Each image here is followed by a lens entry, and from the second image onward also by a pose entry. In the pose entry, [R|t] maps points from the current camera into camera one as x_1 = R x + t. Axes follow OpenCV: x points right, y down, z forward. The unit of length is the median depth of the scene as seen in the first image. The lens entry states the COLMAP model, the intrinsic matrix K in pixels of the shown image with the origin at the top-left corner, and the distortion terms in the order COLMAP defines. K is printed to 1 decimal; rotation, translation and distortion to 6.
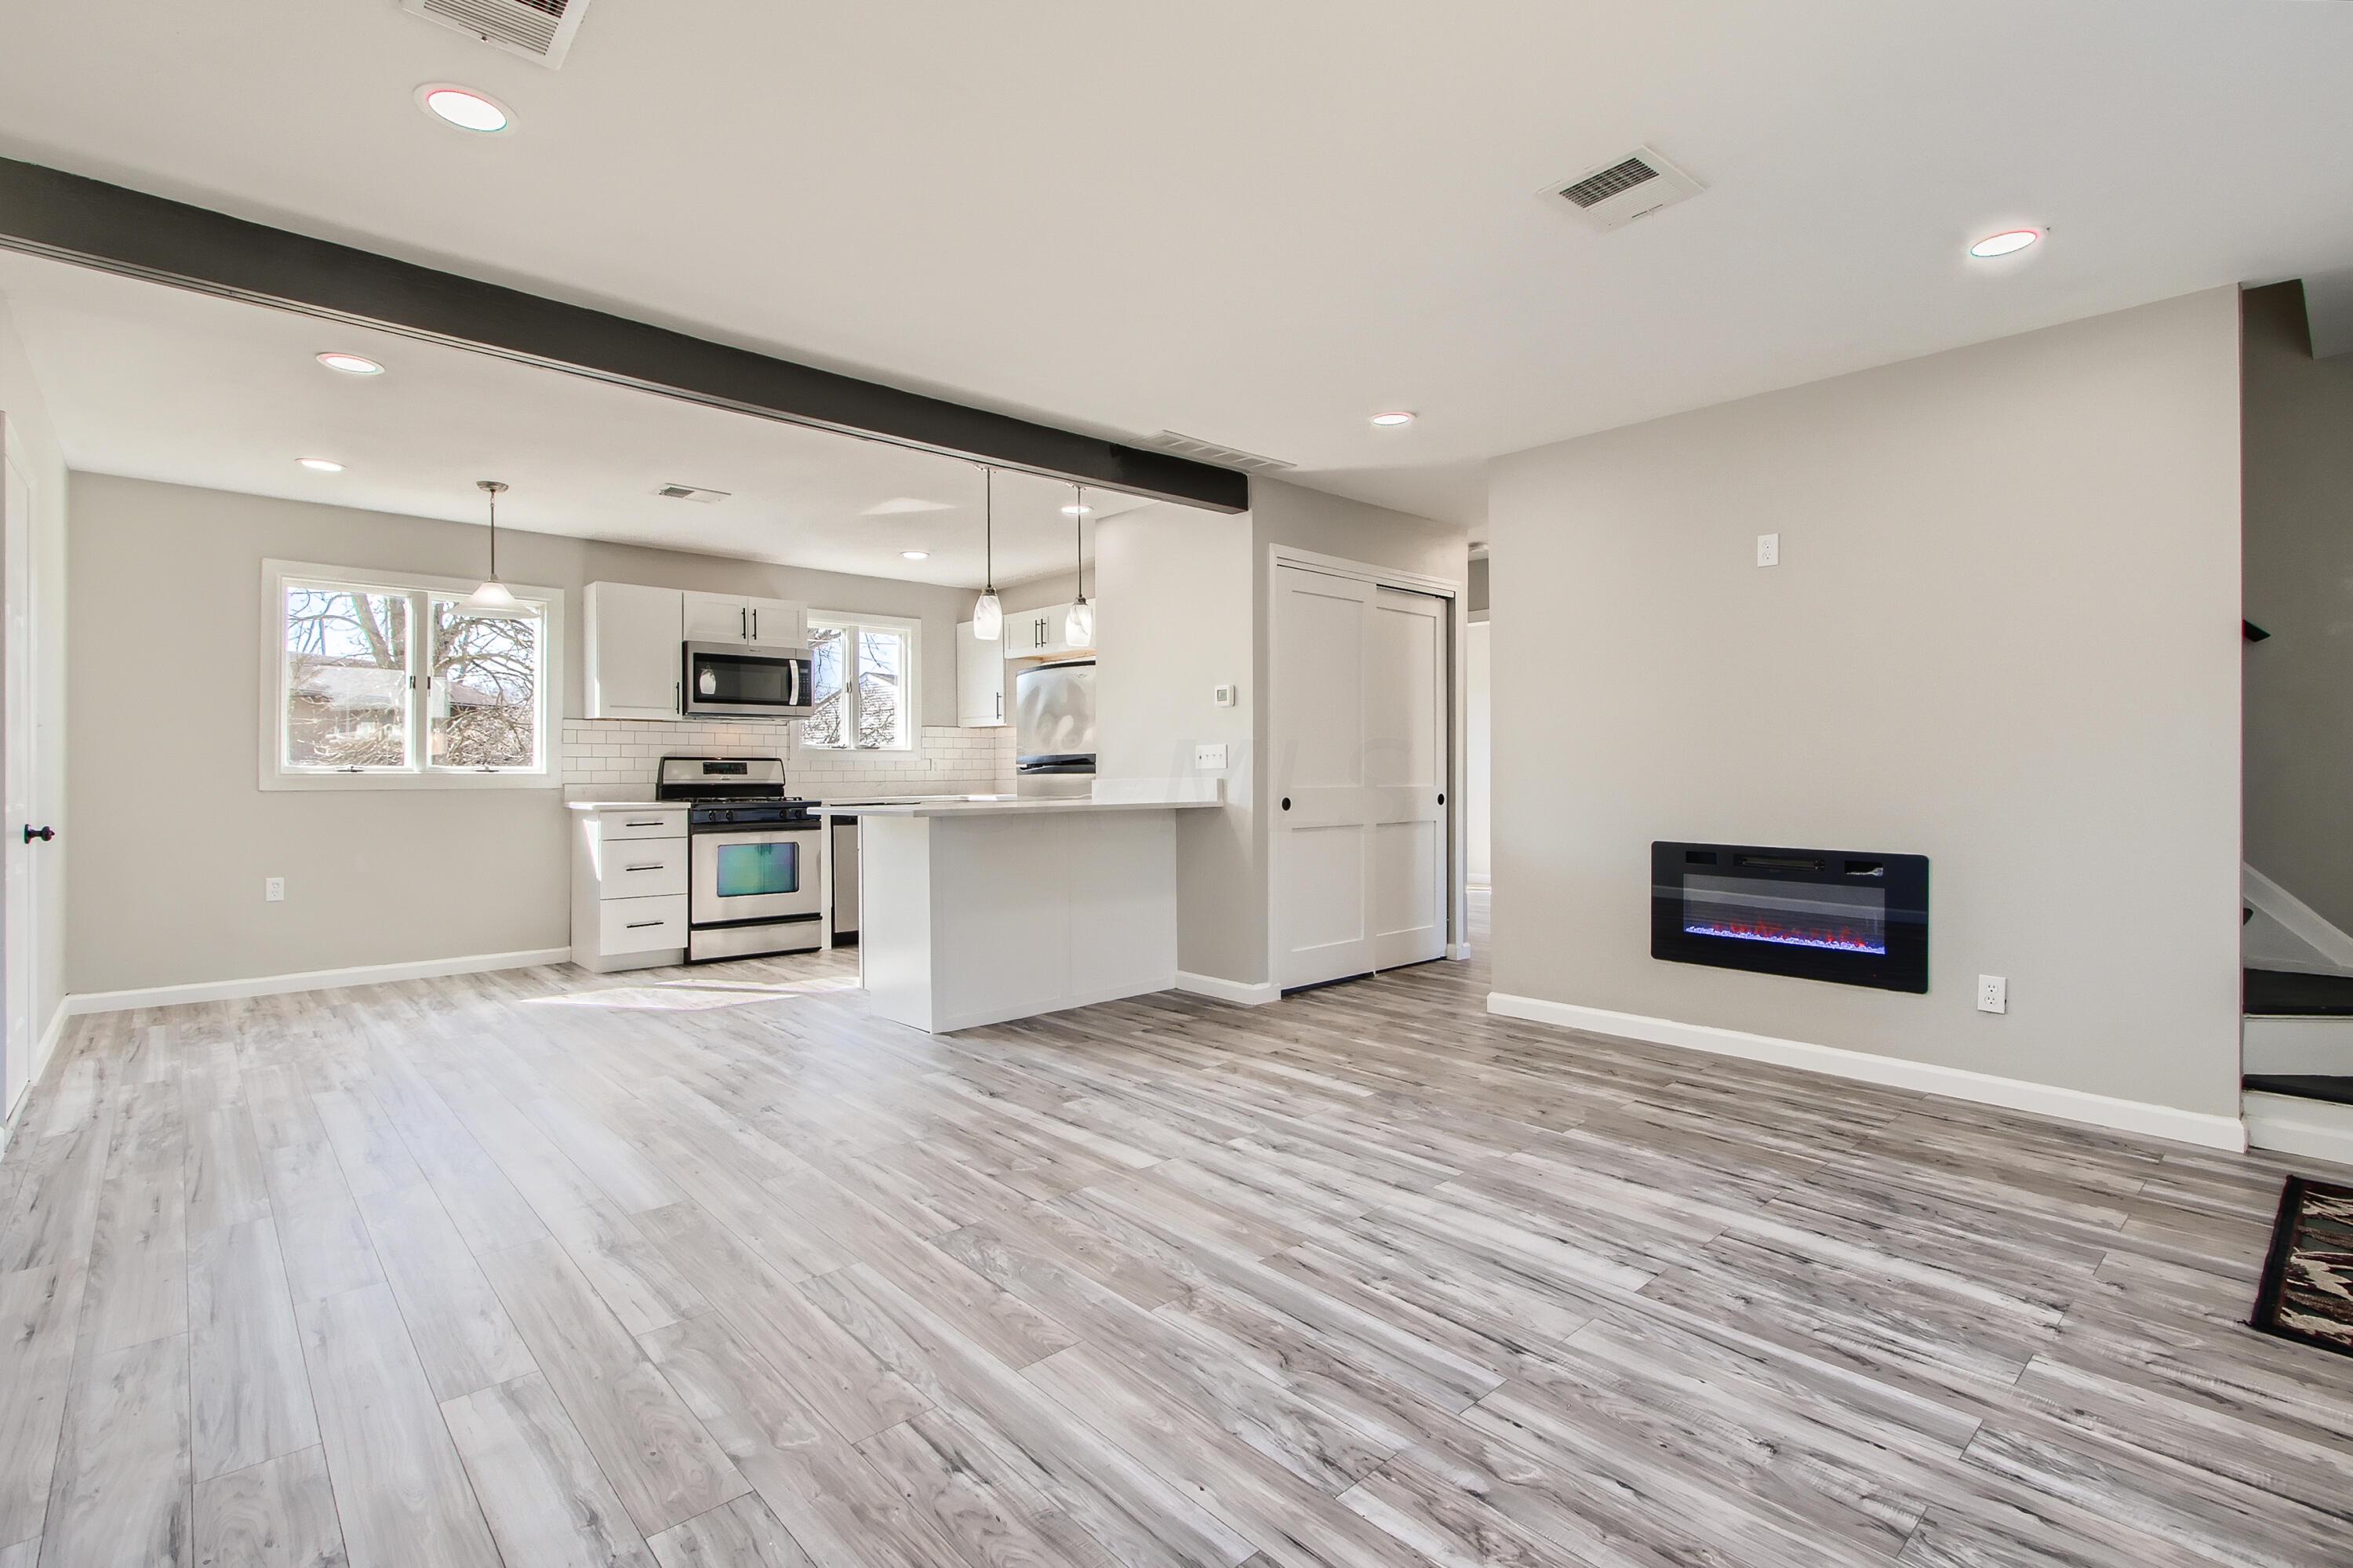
lens RADIAL K [[1093.9, 0, 1174.9], [0, 1093.9, 774.0], [0, 0, 1]] dist [0.004472, 0.000063]
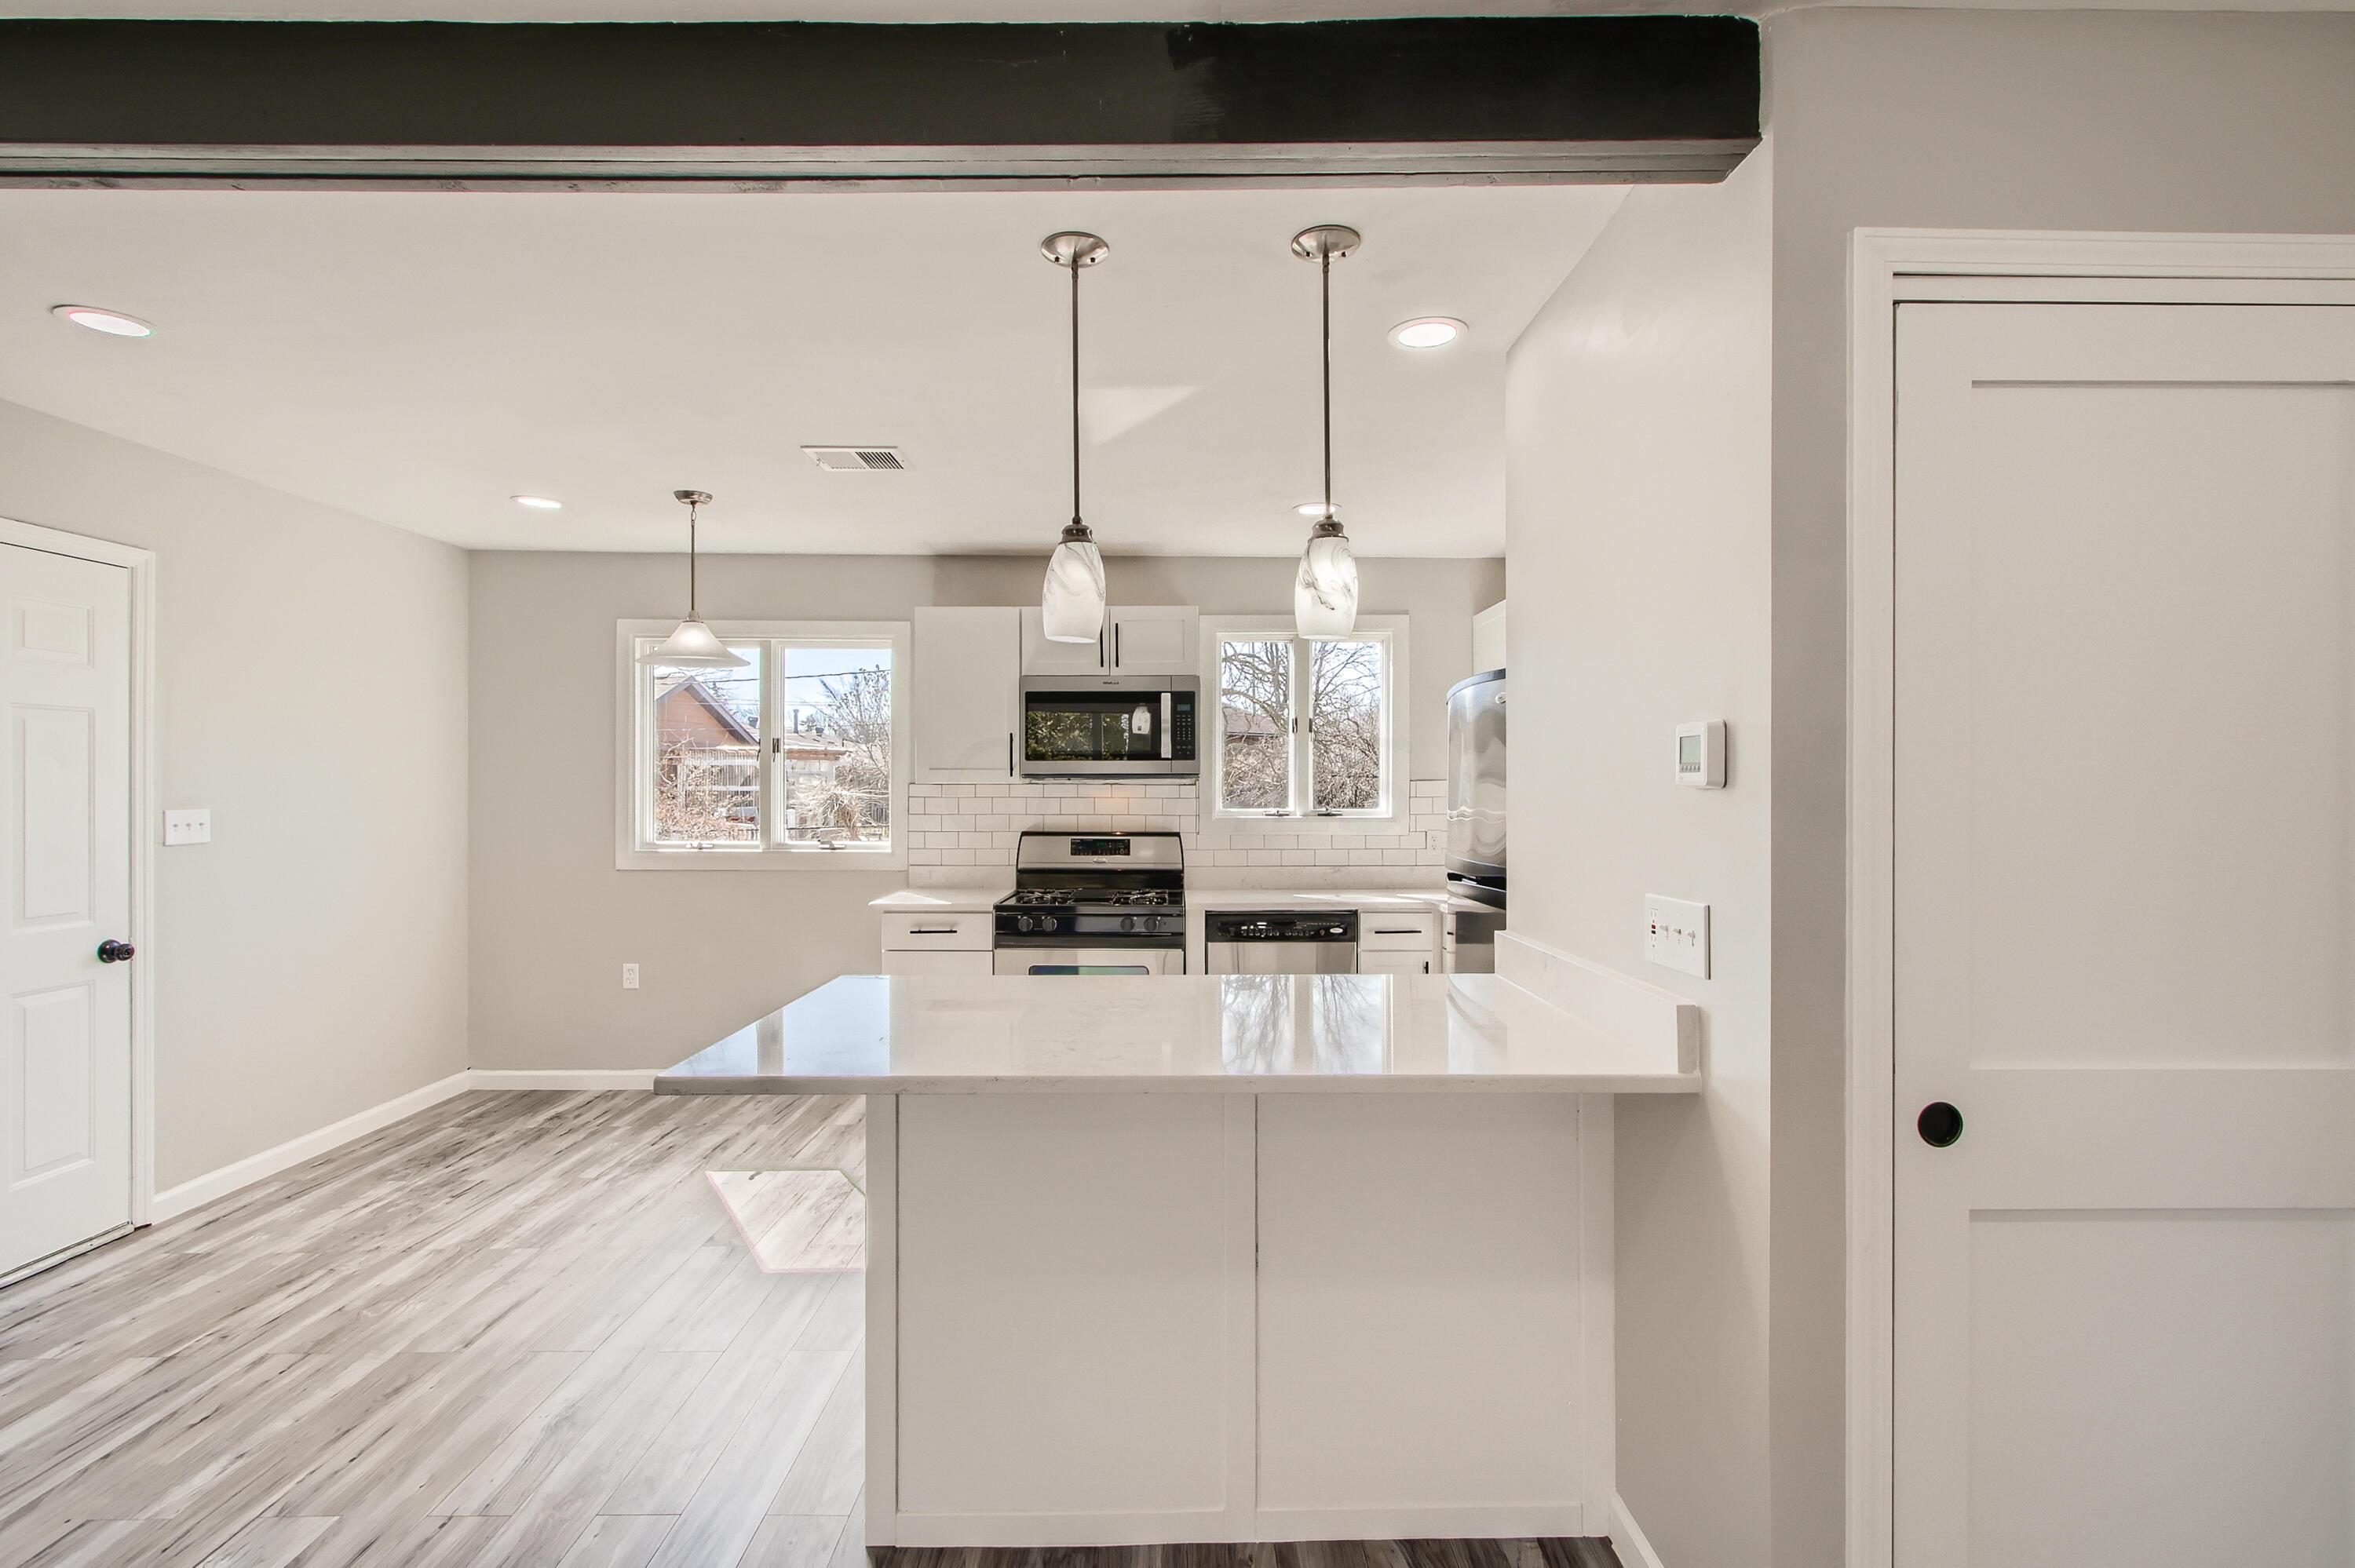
lens RADIAL K [[1094.6, 0, 1176.8], [0, 1094.6, 786.4], [0, 0, 1]] dist [0.004472, 0.000063]
pose [[0.736341, 0.005172, -0.676591, 0.121274], [-0.003905, 0.999987, 0.003394, -0.050275], [0.676599, 0.000143, 0.736352, 0.527231]]
